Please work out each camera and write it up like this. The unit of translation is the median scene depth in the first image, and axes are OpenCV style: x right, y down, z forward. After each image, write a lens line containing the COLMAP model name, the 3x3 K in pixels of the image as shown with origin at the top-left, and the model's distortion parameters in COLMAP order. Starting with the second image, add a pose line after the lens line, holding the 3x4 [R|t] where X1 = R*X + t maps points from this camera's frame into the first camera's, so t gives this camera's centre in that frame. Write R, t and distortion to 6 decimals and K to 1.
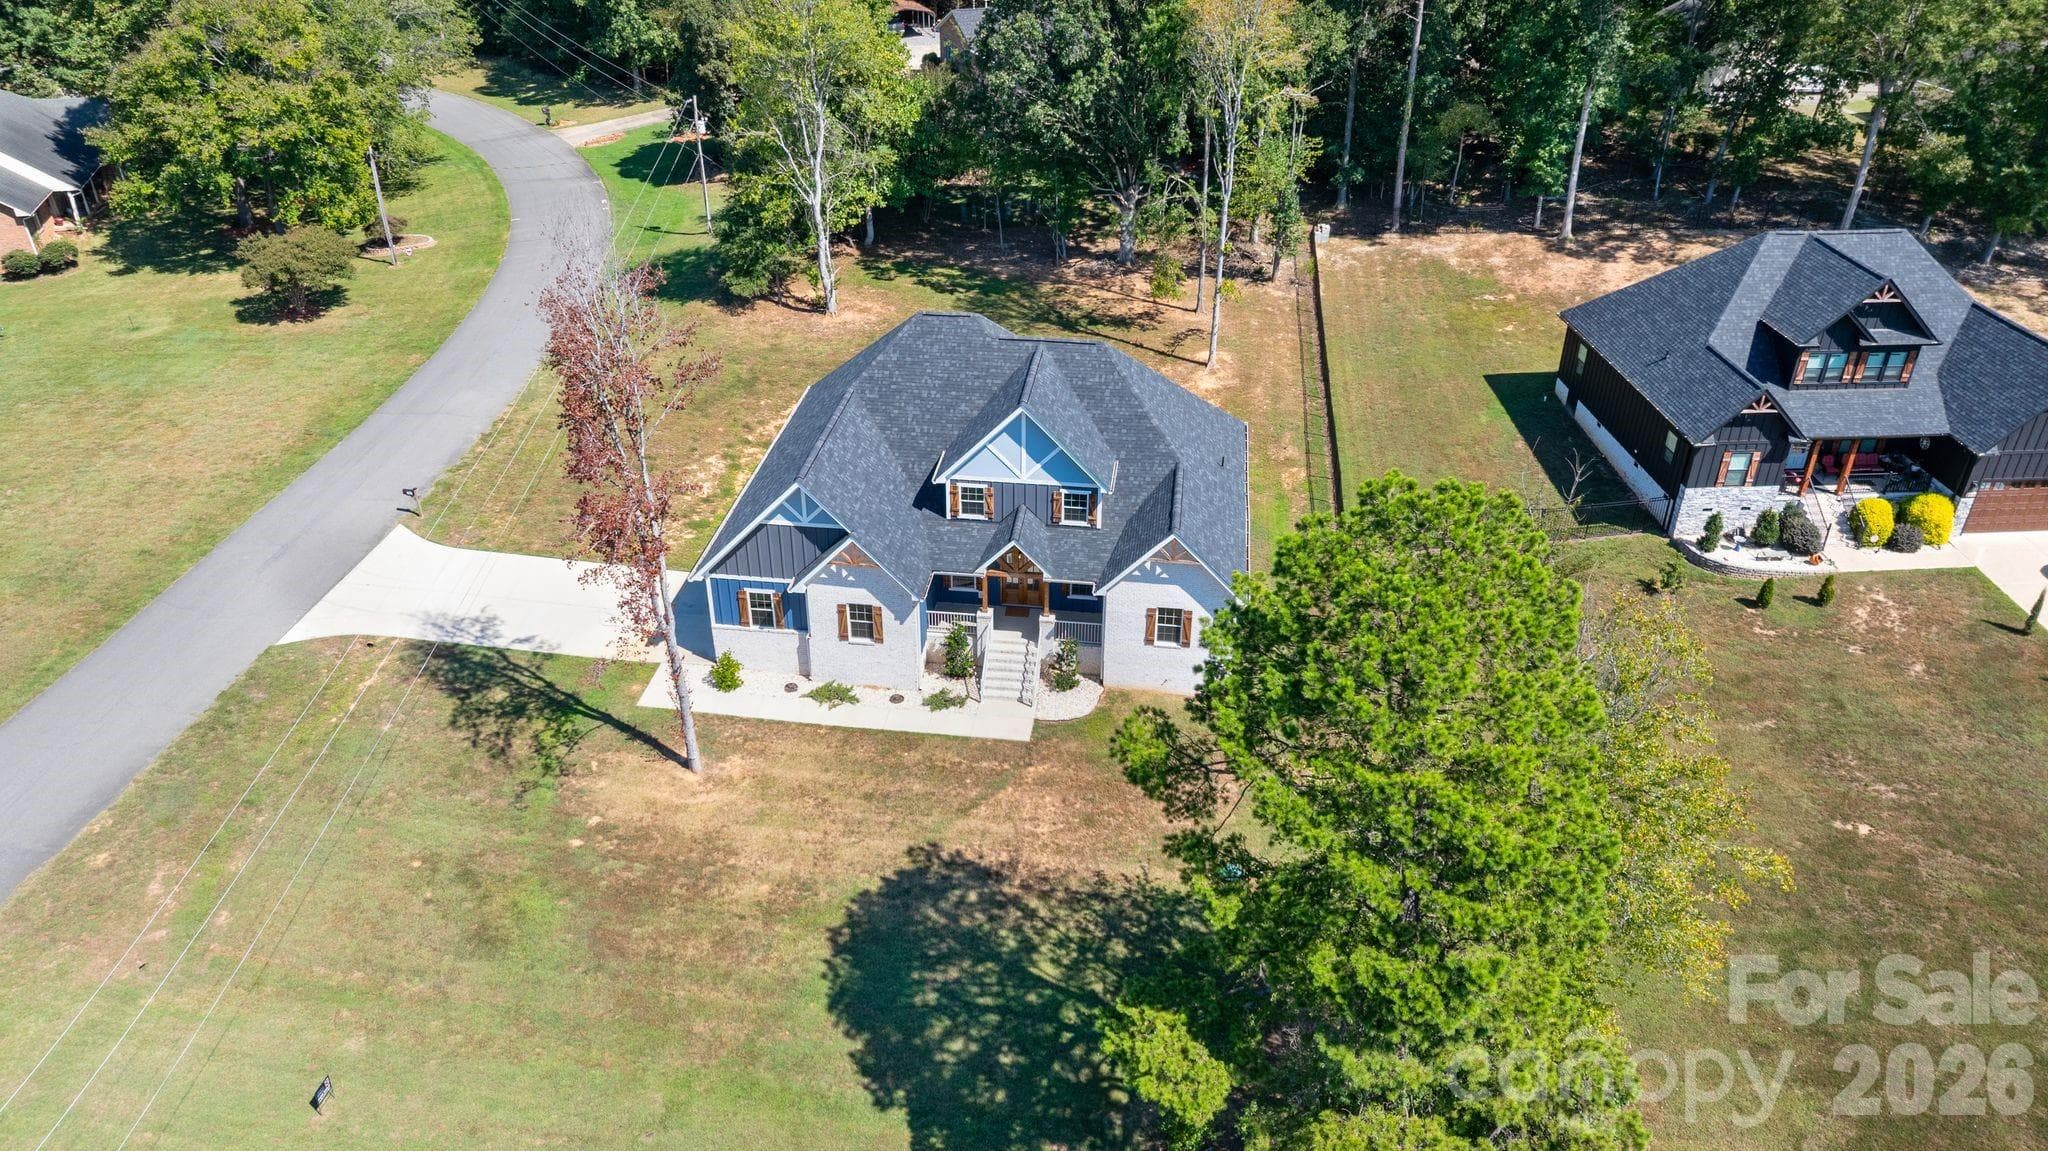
lens RADIAL K [[1455.3, 0, 1018.2], [0, 1455.3, 571.3], [0, 0, 1]] dist [-0.021671, -0.003201]
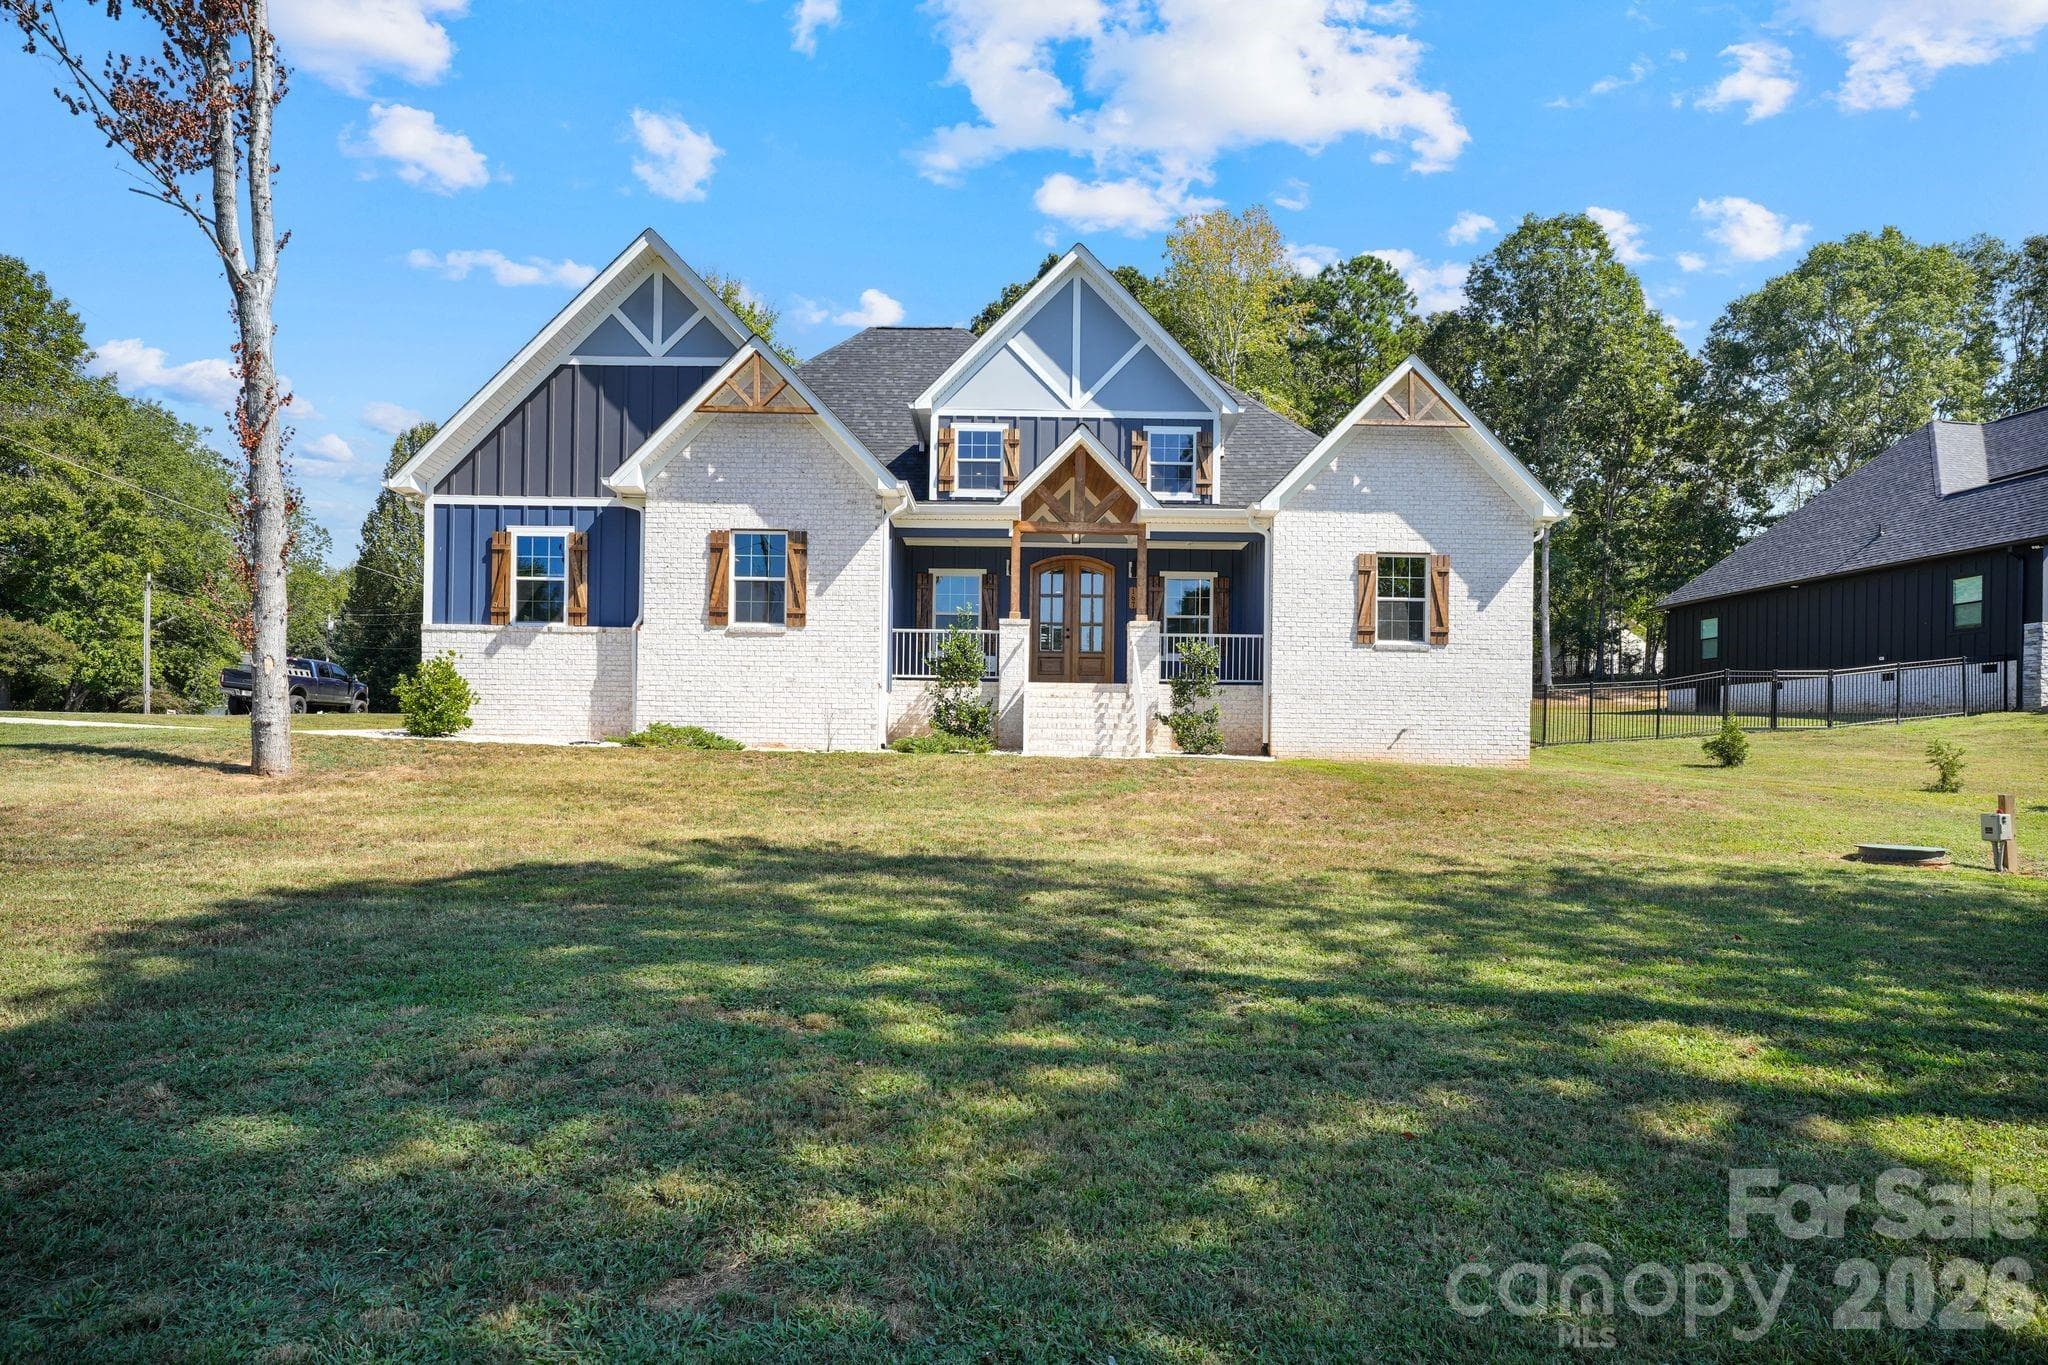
lens RADIAL K [[1227.9, 0, 1004.8], [0, 1227.9, 711.8], [0, 0, 1]] dist [0.024258, 0.002352]
pose [[0.994086, 0.015043, 0.107548, -0.069535], [0.044104, 0.849075, -0.526428, 0.271086], [-0.099236, 0.528058, 0.843390, 0.664750]]
